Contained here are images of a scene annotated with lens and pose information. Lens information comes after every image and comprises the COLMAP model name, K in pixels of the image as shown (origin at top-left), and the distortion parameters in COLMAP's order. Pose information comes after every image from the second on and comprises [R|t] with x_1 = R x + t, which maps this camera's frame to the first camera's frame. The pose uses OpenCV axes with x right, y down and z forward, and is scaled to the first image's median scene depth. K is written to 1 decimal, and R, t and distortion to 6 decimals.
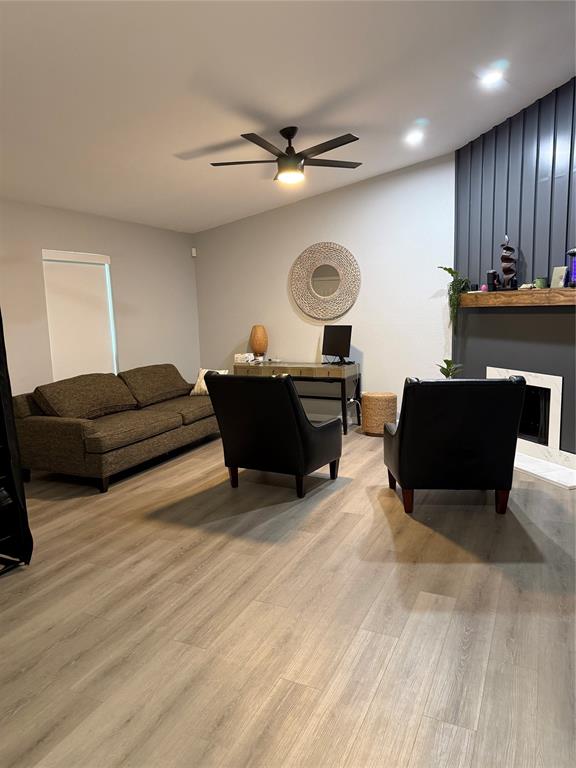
lens RADIAL K [[540.9, 0, 288.9], [0, 540.9, 379.5], [0, 0, 1]] dist [0.135729, -0.239074]
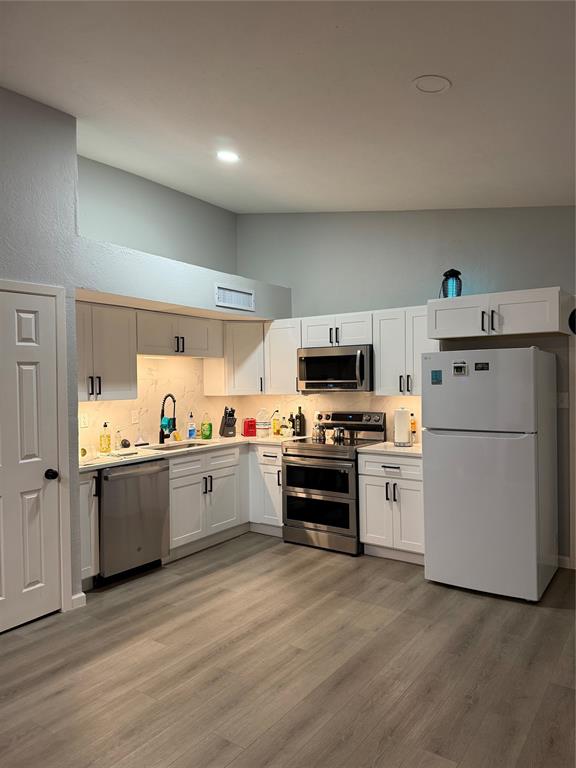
lens RADIAL K [[540.9, 0, 288.9], [0, 540.9, 379.5], [0, 0, 1]] dist [0.135729, -0.239074]
pose [[-0.983713, 0.035789, 0.176149, -0.236601], [0.059385, 0.989660, 0.130564, -0.127432], [-0.169655, 0.138898, -0.975666, 0.904062]]
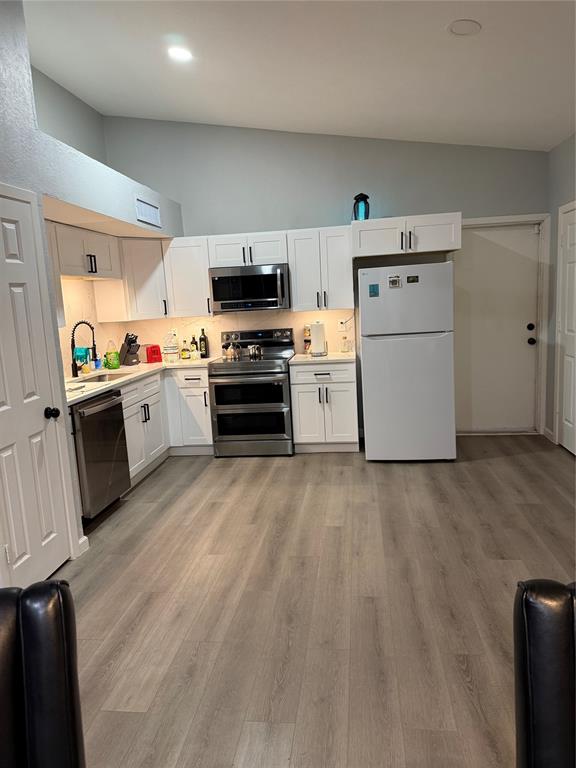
lens RADIAL K [[540.9, 0, 288.9], [0, 540.9, 379.5], [0, 0, 1]] dist [0.135729, -0.239074]
pose [[-0.948574, 0.119992, -0.292932, 0.126023], [0.033864, 0.958528, 0.282980, -0.134939], [0.314739, 0.258508, -0.913298, 0.922928]]
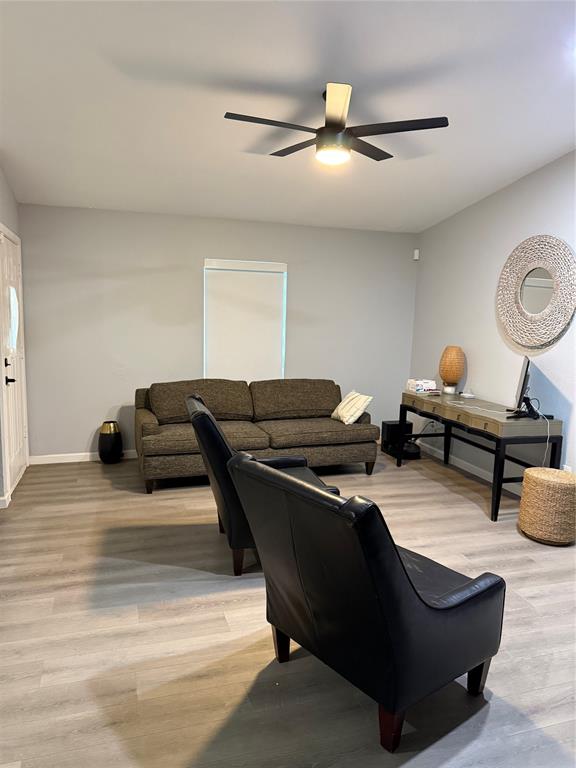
lens RADIAL K [[540.9, 0, 288.9], [0, 540.9, 379.5], [0, 0, 1]] dist [0.135729, -0.239074]
pose [[0.678820, 0.140657, -0.720708, 0.510175], [-0.140624, 0.988218, 0.060415, -0.097465], [0.720714, 0.060338, 0.690602, 0.425448]]
